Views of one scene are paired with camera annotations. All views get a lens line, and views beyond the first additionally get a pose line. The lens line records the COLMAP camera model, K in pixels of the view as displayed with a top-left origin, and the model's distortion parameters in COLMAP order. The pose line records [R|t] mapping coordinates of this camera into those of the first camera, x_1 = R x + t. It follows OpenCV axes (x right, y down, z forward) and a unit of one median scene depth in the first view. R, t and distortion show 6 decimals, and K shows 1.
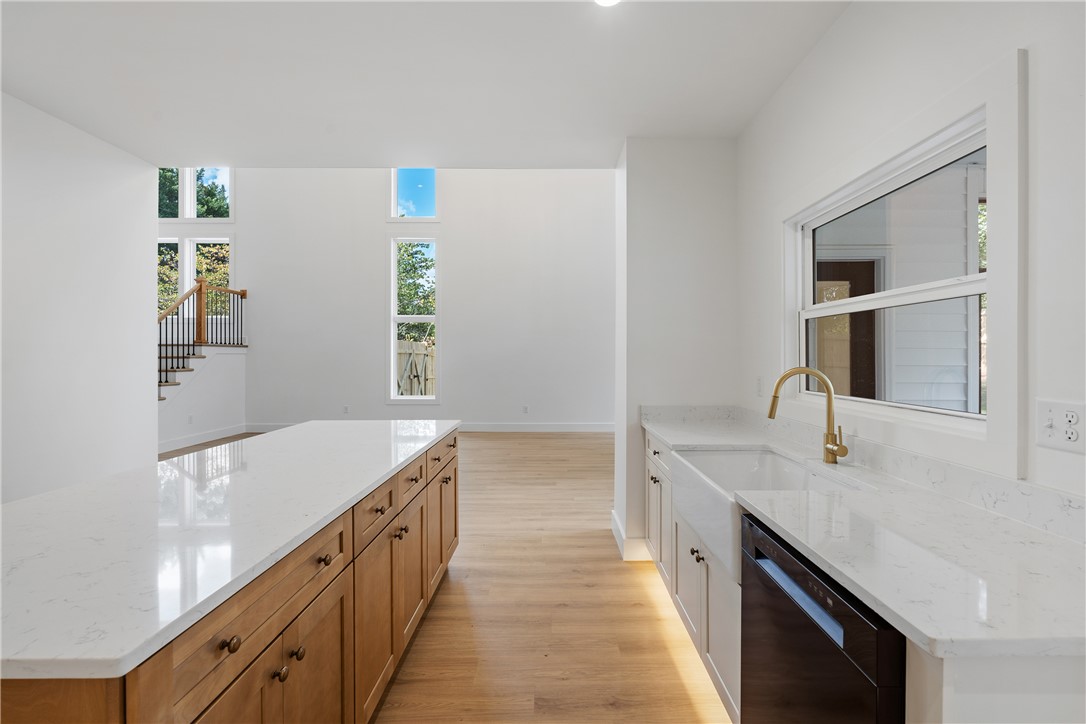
lens RADIAL K [[472.9, 0, 556.4], [0, 472.9, 359.7], [0, 0, 1]] dist [-0.007460, 0.000906]
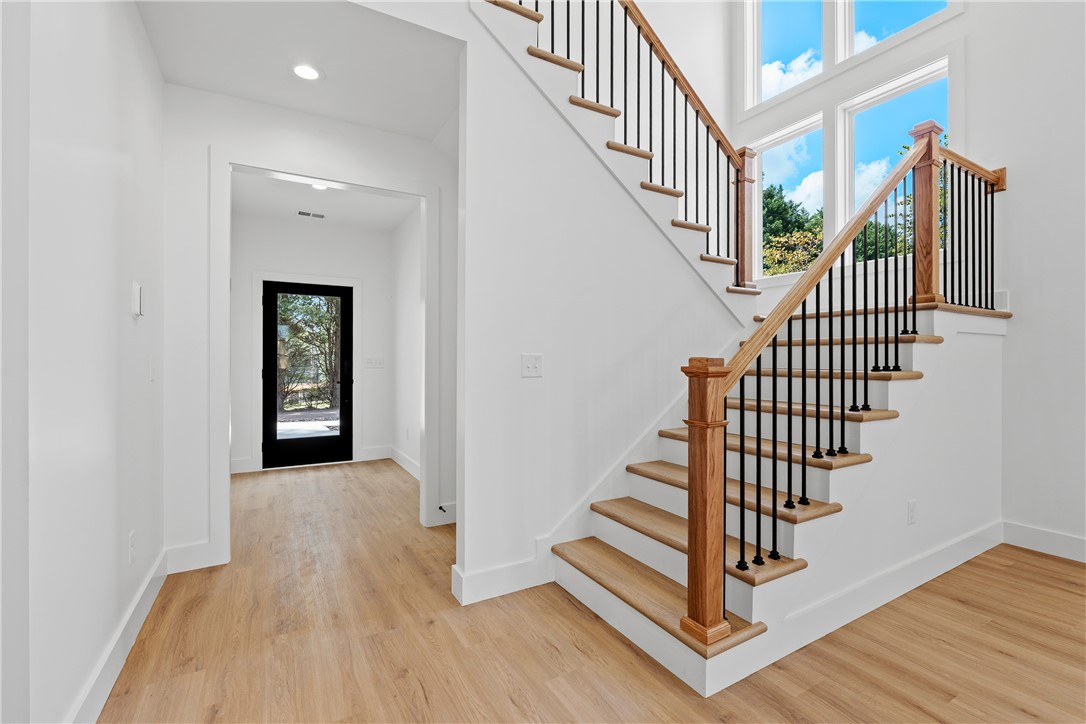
lens RADIAL K [[472.9, 0, 546.6], [0, 472.9, 361.9], [0, 0, 1]] dist [-0.007460, 0.000906]
pose [[0.497361, 0.004425, -0.867532, -0.609123], [-0.009981, 0.999950, -0.000622, 0.014881], [0.867486, 0.008968, 0.497381, 0.586042]]
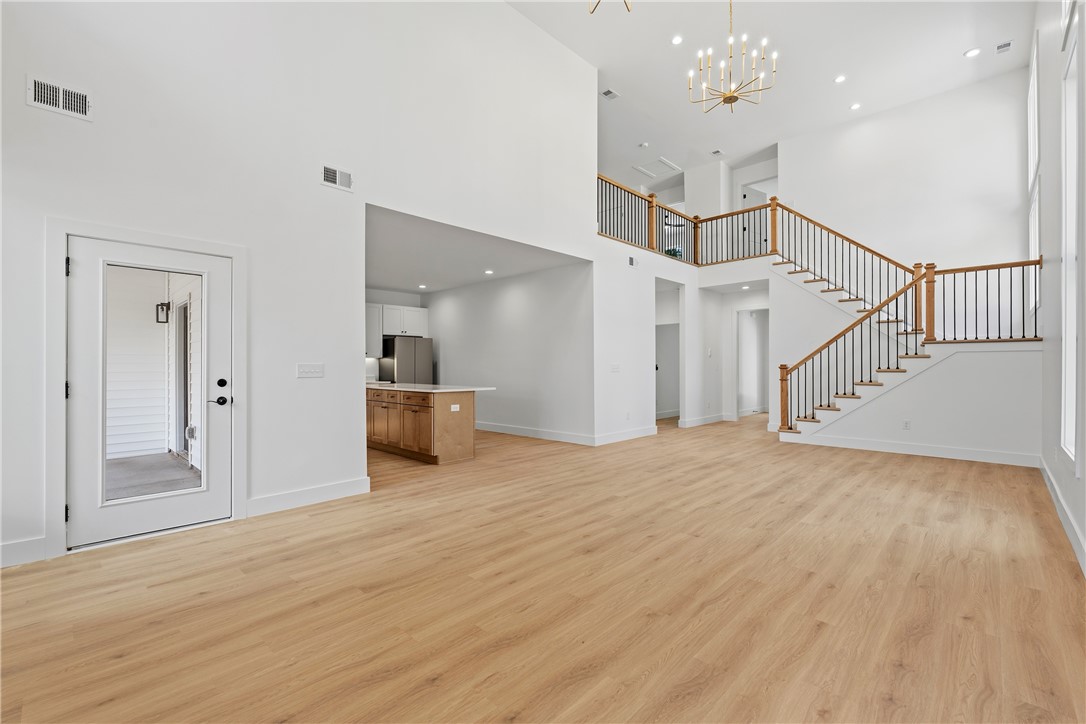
lens RADIAL K [[472.9, 0, 545.9], [0, 472.9, 362.8], [0, 0, 1]] dist [-0.007460, 0.000906]
pose [[-0.693617, -0.002394, -0.720340, 0.361070], [-0.003231, 0.999995, -0.000213, 0.008078], [0.720337, 0.002179, -0.693621, 1.139412]]
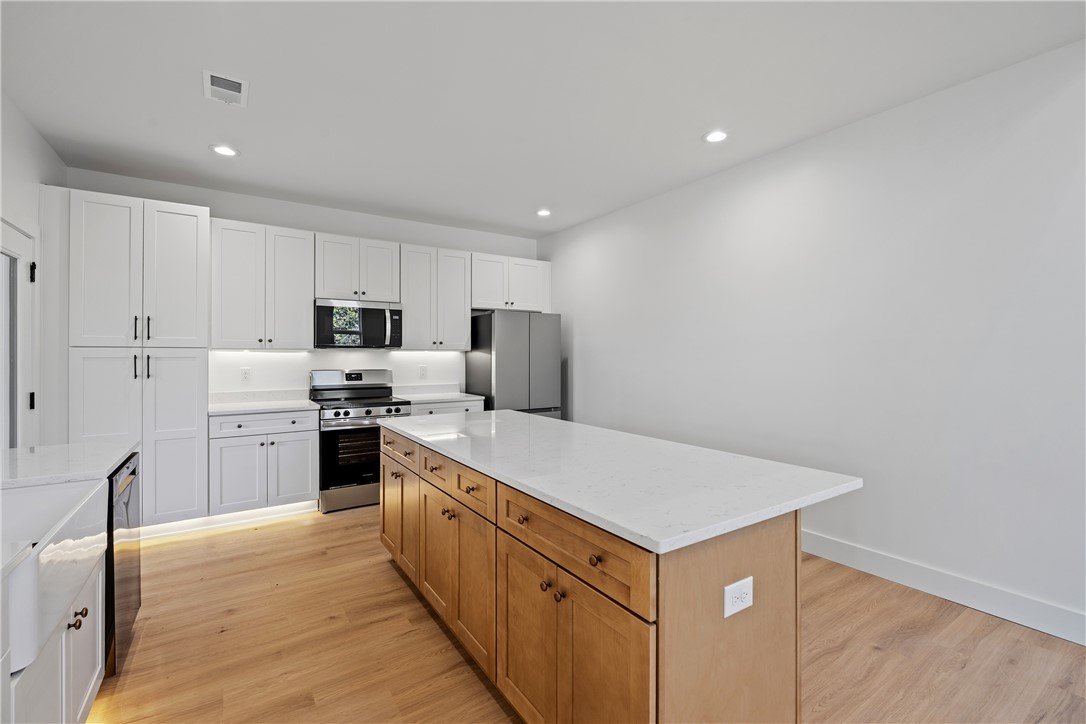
lens RADIAL K [[472.9, 0, 542.6], [0, 472.9, 354.6], [0, 0, 1]] dist [-0.007460, 0.000906]
pose [[-0.834751, 0.001857, -0.550625, 0.025988], [-0.002898, 0.999966, 0.007764, -0.004980], [0.550620, 0.008077, -0.834717, 0.543745]]
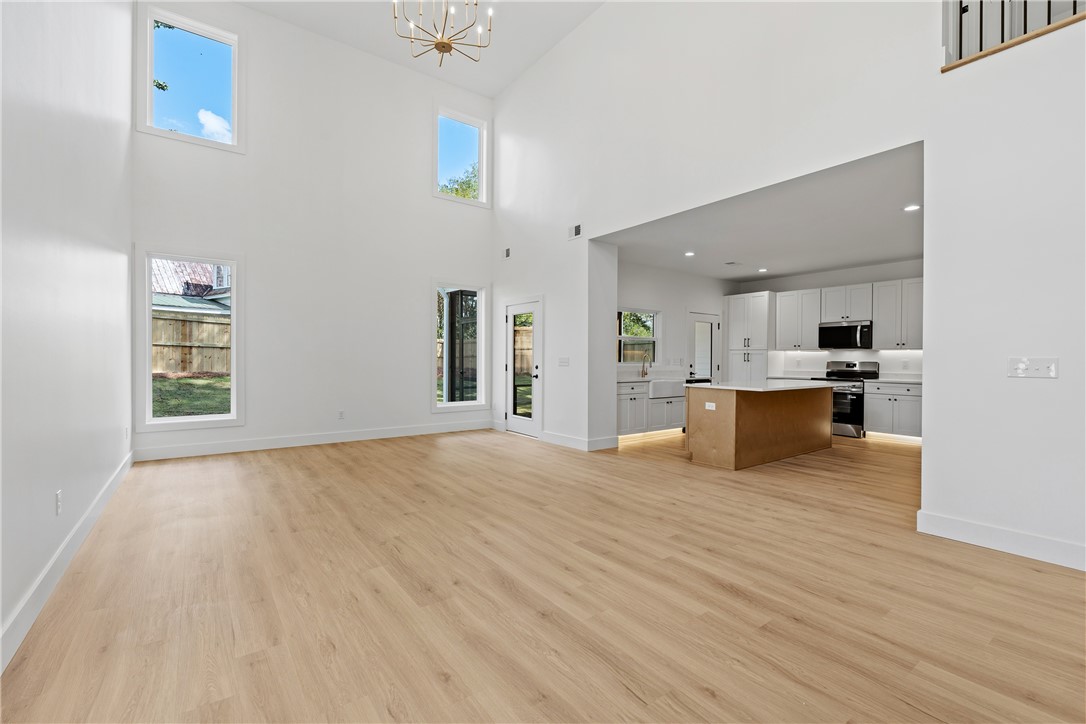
lens RADIAL K [[472.9, 0, 546.3], [0, 472.9, 364.9], [0, 0, 1]] dist [-0.007460, 0.000906]
pose [[-0.589715, -0.013457, 0.807499, -0.598450], [0.002643, 0.999824, 0.018592, 0.007523], [-0.807607, 0.013098, -0.589575, 1.099887]]
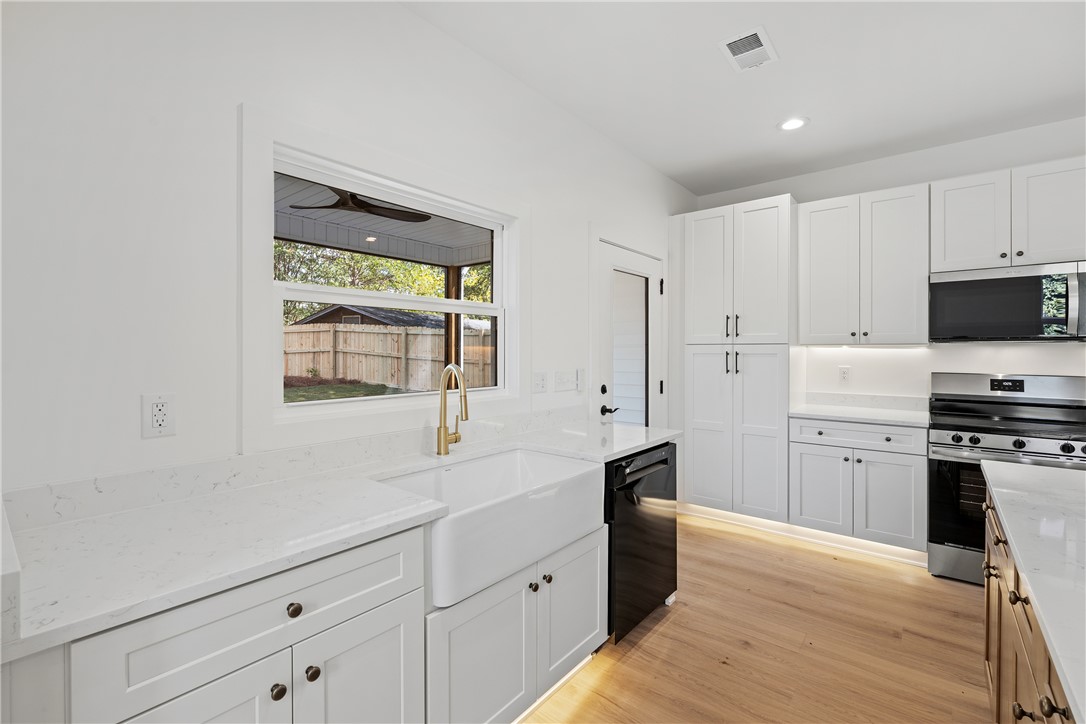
lens RADIAL K [[472.9, 0, 546.4], [0, 472.9, 351.6], [0, 0, 1]] dist [-0.007460, 0.000906]
pose [[-0.769629, 0.001151, 0.638491, -0.067723], [0.007120, 0.999952, 0.006780, -0.004381], [-0.638452, 0.009764, -0.769600, 0.443792]]
